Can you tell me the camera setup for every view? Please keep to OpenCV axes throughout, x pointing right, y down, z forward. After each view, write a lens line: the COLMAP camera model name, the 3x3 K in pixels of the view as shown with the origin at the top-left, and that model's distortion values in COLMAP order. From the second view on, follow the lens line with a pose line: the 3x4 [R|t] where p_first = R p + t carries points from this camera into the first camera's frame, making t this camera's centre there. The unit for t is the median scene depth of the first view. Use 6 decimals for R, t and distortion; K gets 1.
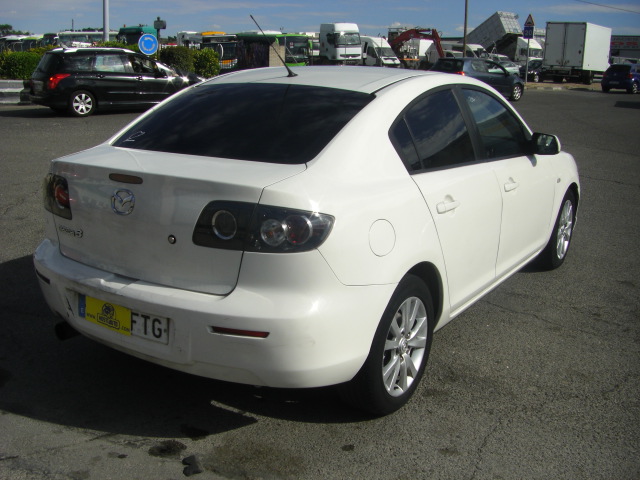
lens RADIAL K [[715.5, 0, 295.4], [0, 715.5, 242.3], [0, 0, 1]] dist [-0.159913, 0.041421]
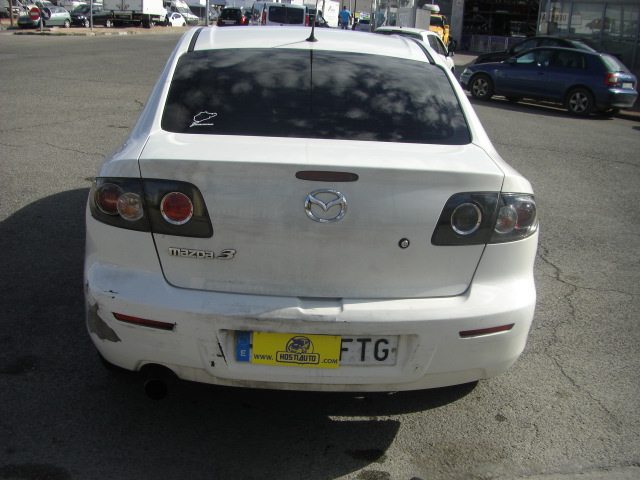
lens RADIAL K [[715.5, 0, 295.4], [0, 715.5, 242.3], [0, 0, 1]] dist [-0.159913, 0.041421]
pose [[0.804800, -0.153328, 0.573399, -0.717186], [0.109248, 0.987819, 0.110809, -0.106707], [-0.583405, -0.026536, 0.811748, 0.361513]]
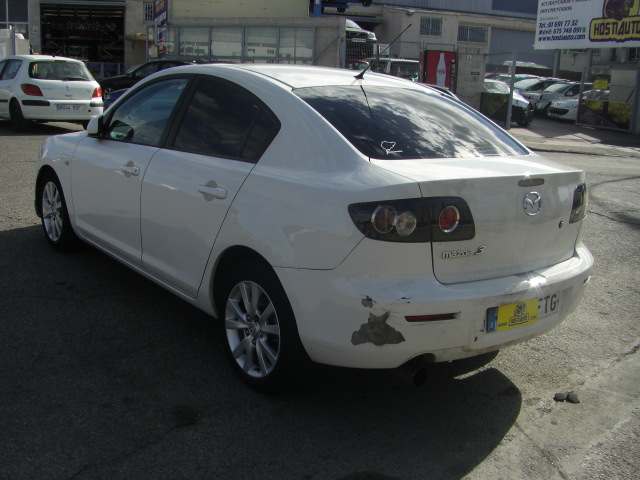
lens RADIAL K [[715.5, 0, 295.4], [0, 715.5, 242.3], [0, 0, 1]] dist [-0.159913, 0.041421]
pose [[0.319482, -0.220175, 0.921658, -1.338606], [0.183436, 0.968604, 0.167804, -0.242661], [-0.929668, 0.115455, 0.349839, 0.944566]]
